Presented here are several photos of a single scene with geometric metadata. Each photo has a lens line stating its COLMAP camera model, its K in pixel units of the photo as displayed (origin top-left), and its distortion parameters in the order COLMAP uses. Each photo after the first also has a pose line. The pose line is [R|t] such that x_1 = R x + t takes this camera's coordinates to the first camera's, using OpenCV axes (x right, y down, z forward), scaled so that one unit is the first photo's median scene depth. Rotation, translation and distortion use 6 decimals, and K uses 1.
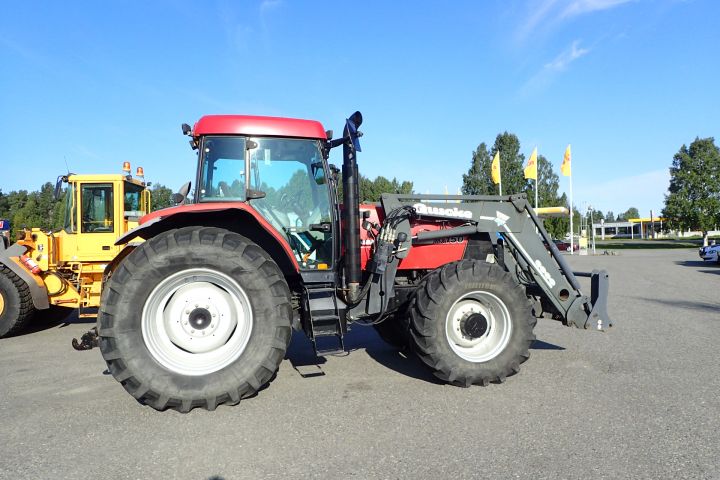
lens RADIAL K [[551.0, 0, 364.7], [0, 551.0, 238.2], [0, 0, 1]] dist [-0.009709, -0.006778]
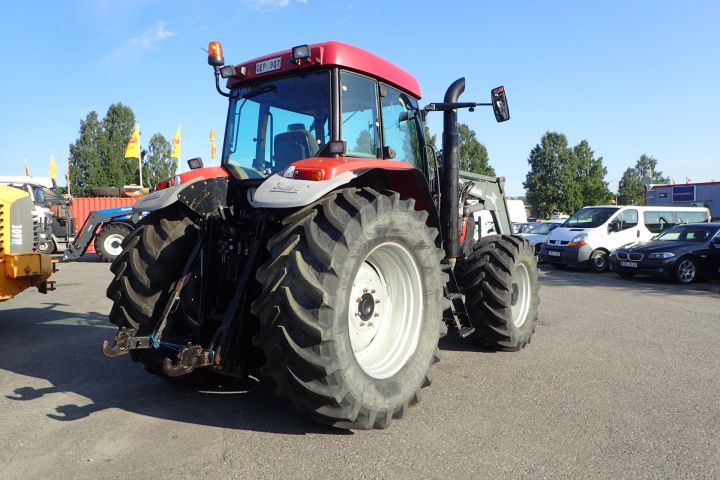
lens RADIAL K [[551.0, 0, 363.1], [0, 551.0, 244.3], [0, 0, 1]] dist [-0.009709, -0.006778]
pose [[0.753988, -0.001940, 0.656885, -0.685461], [-0.026963, 0.999061, 0.033900, 0.026643], [-0.656334, -0.043271, 0.753228, 0.354374]]
